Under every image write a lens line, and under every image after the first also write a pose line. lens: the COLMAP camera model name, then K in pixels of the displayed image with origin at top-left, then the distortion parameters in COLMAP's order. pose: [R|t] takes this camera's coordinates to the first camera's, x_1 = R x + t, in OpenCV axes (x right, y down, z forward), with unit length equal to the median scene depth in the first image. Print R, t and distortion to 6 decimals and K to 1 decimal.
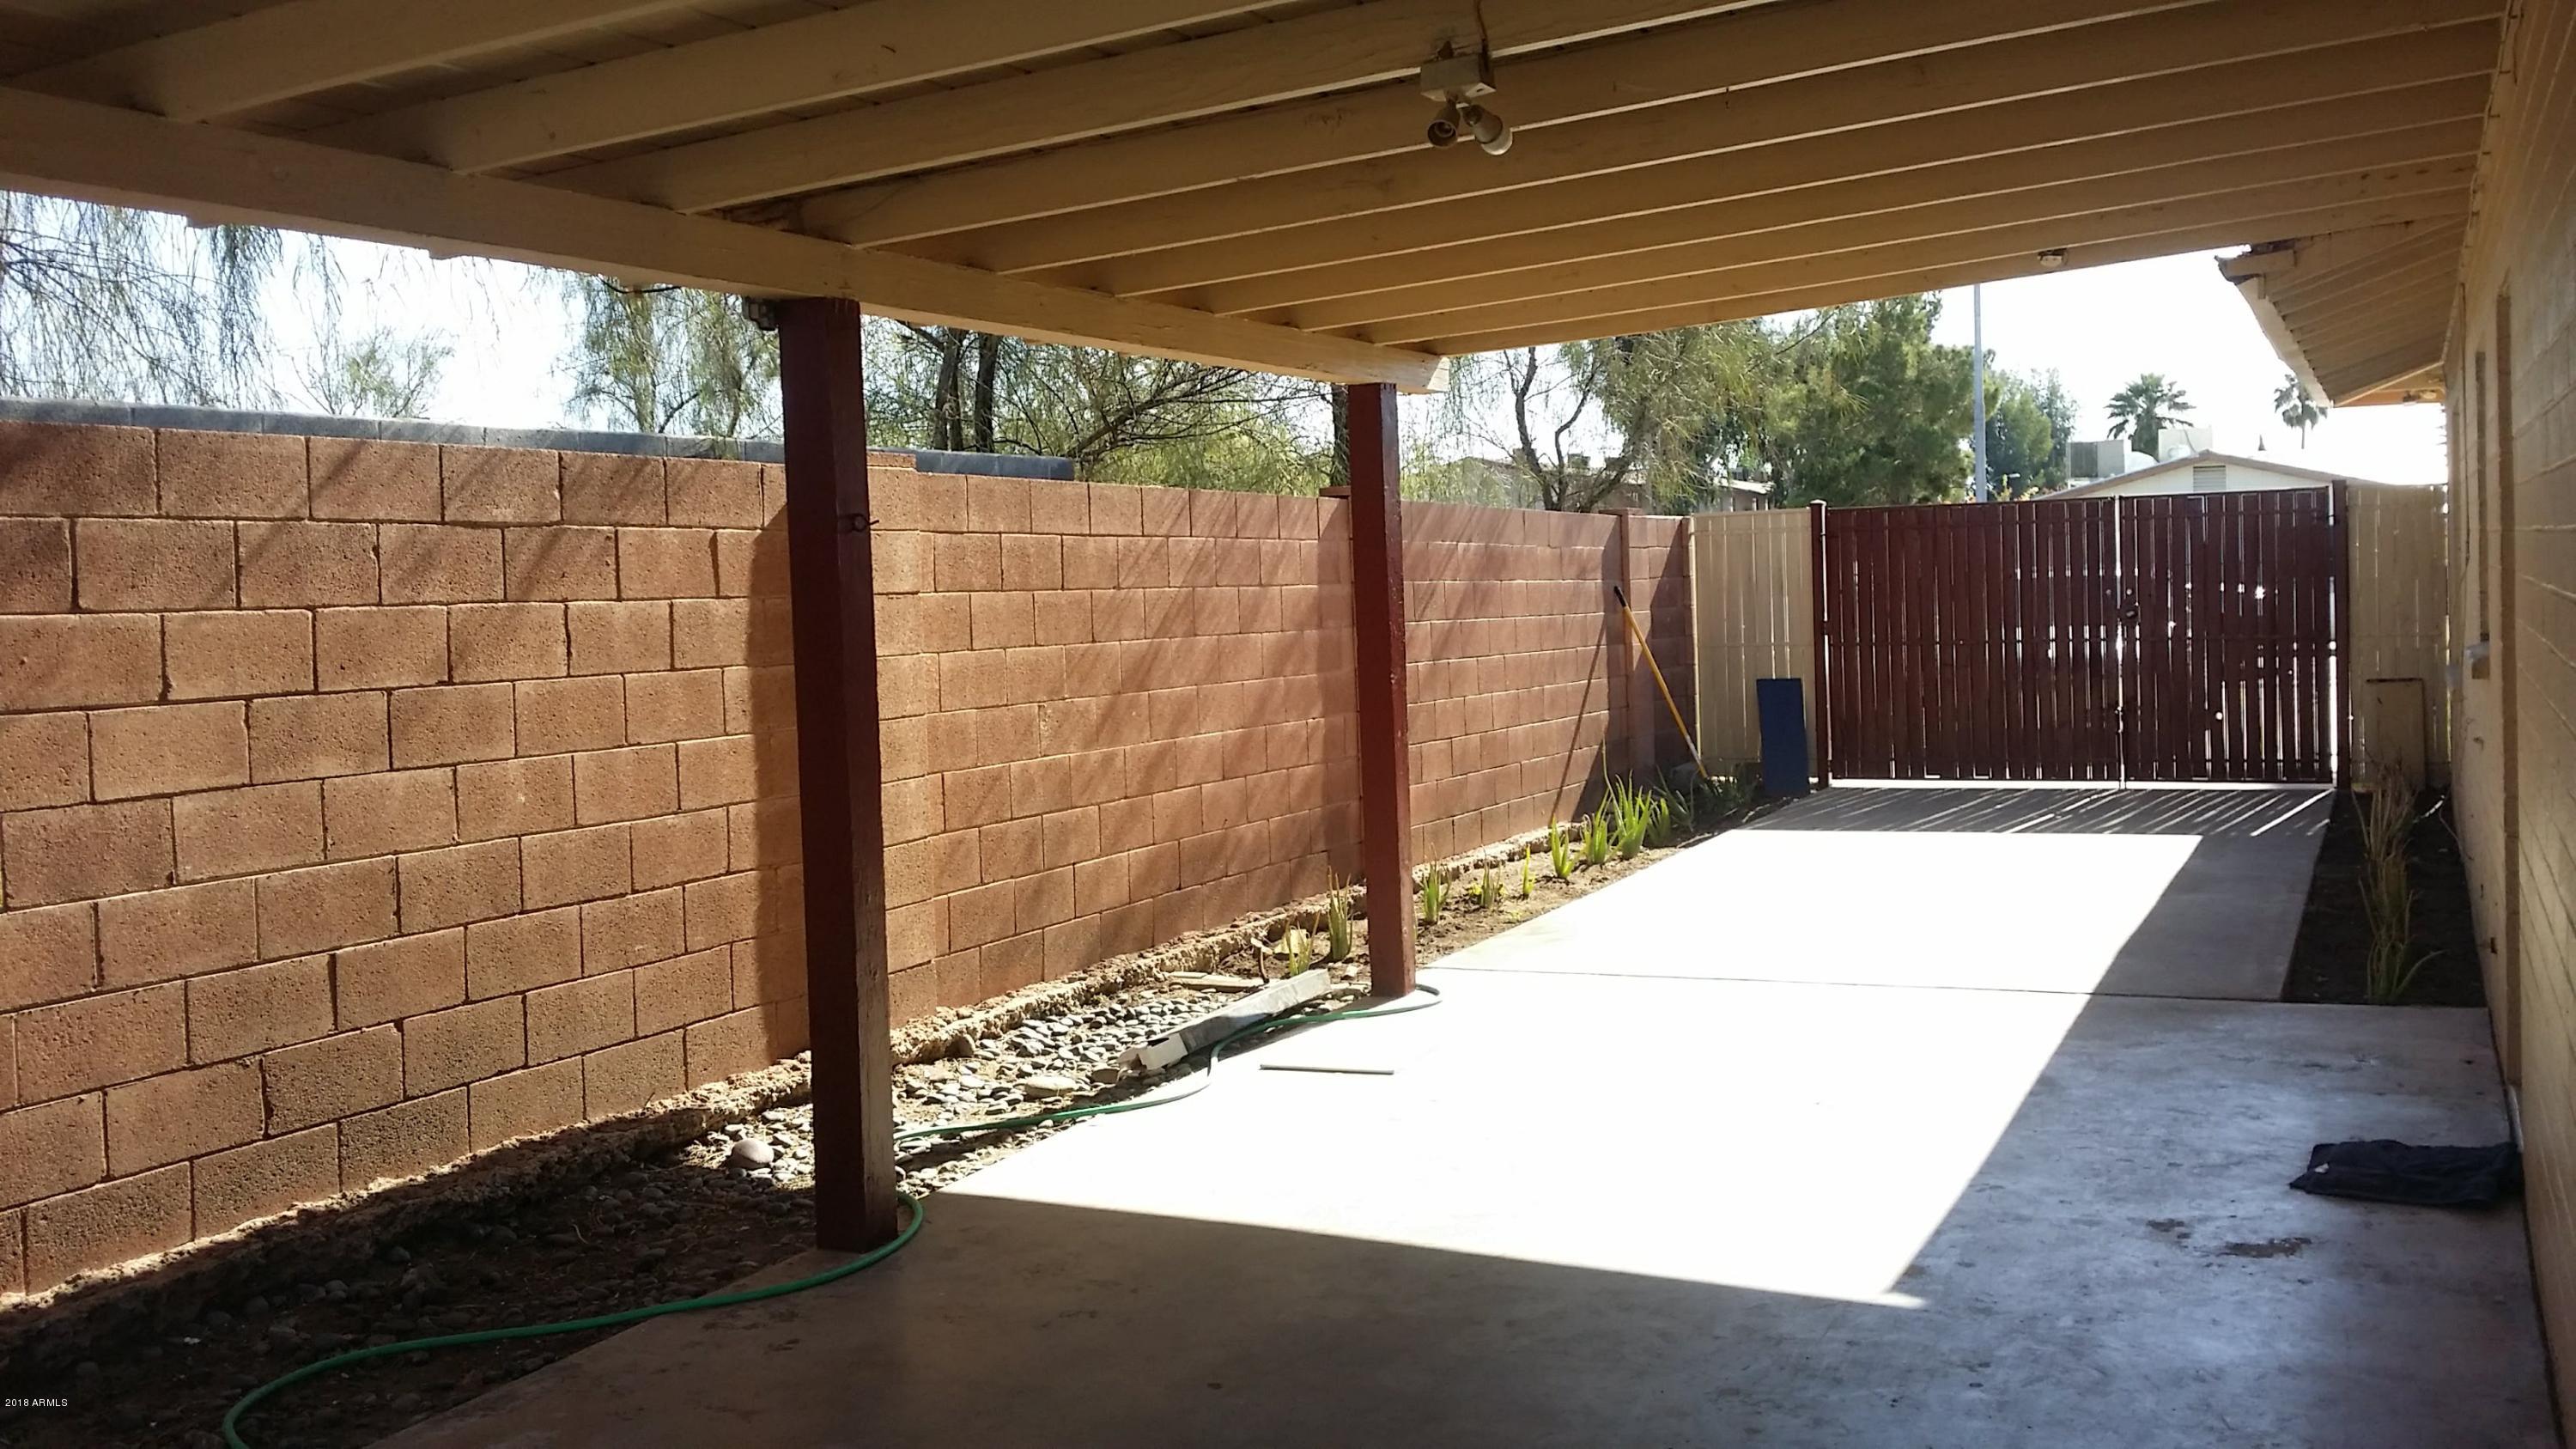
lens RADIAL K [[2322.9, 0, 1307.1], [0, 2322.9, 670.2], [0, 0, 1]] dist [0.077406, -0.158744]
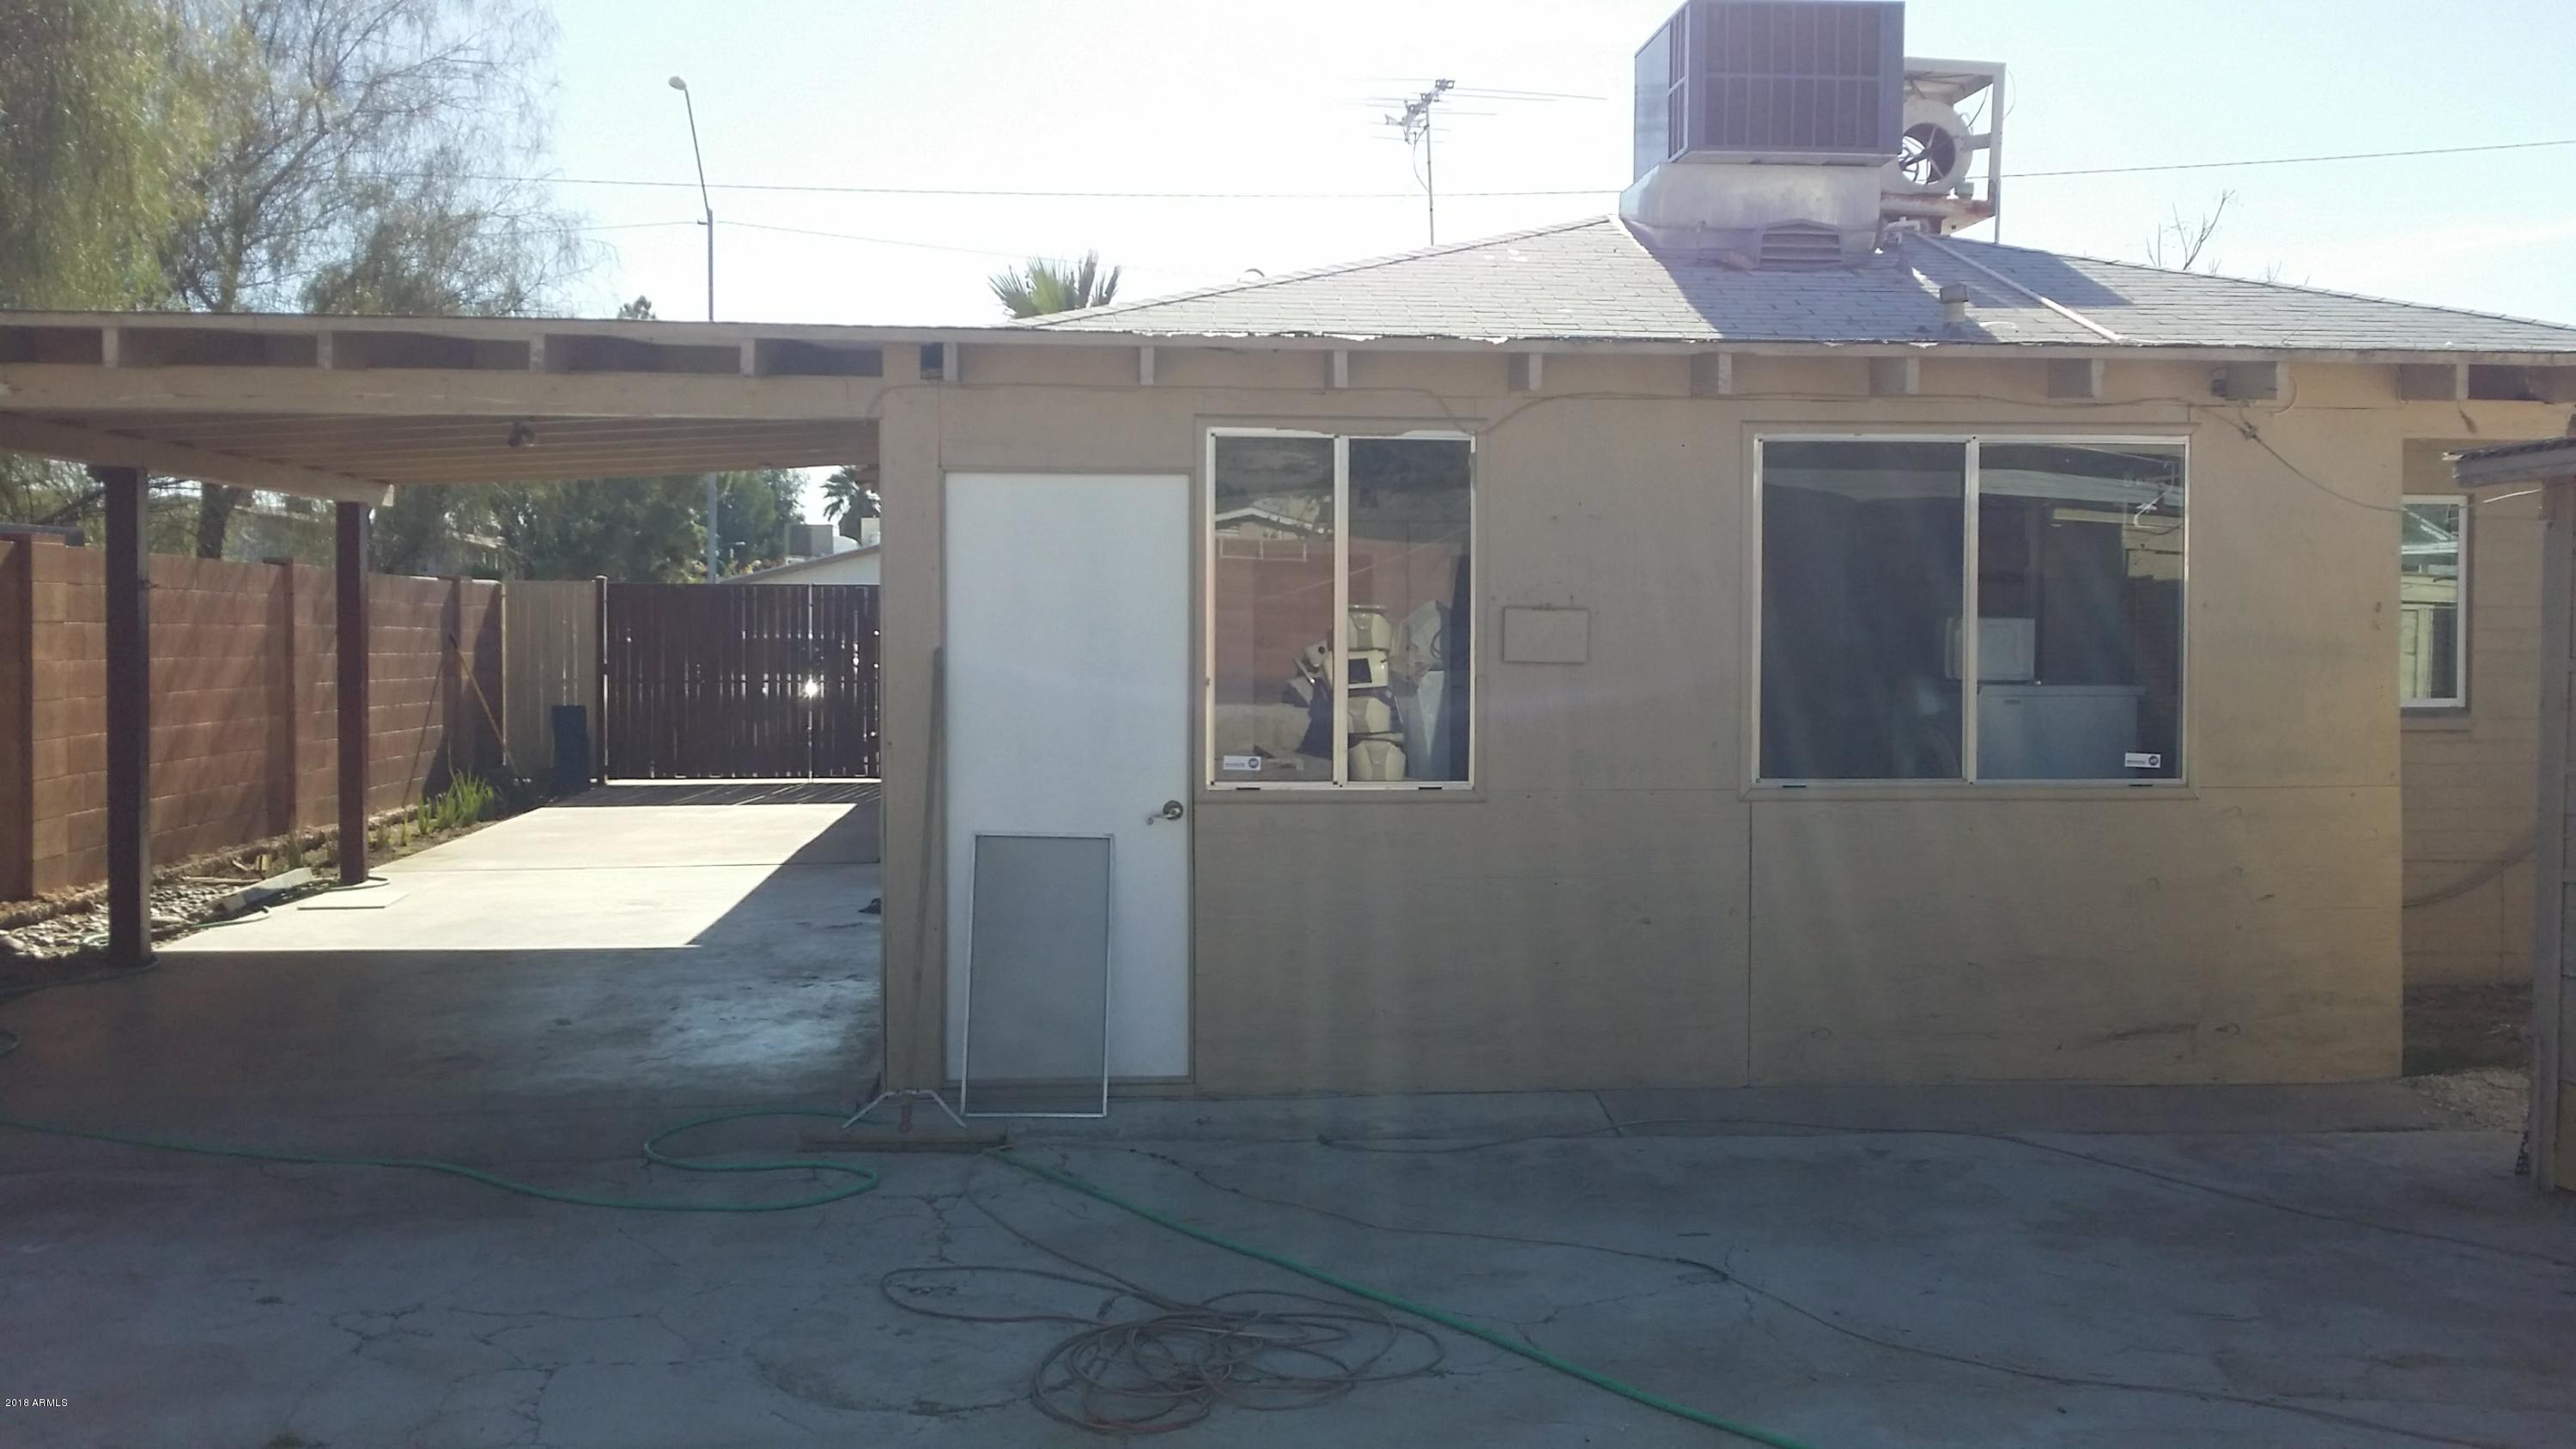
lens RADIAL K [[2322.9, 0, 1307.1], [0, 2322.9, 670.2], [0, 0, 1]] dist [0.077406, -0.158744]
pose [[0.860760, 0.025993, 0.508346, -0.129346], [-0.012867, 0.999487, -0.029319, 0.018633], [-0.508848, 0.018696, 0.860653, -0.421943]]
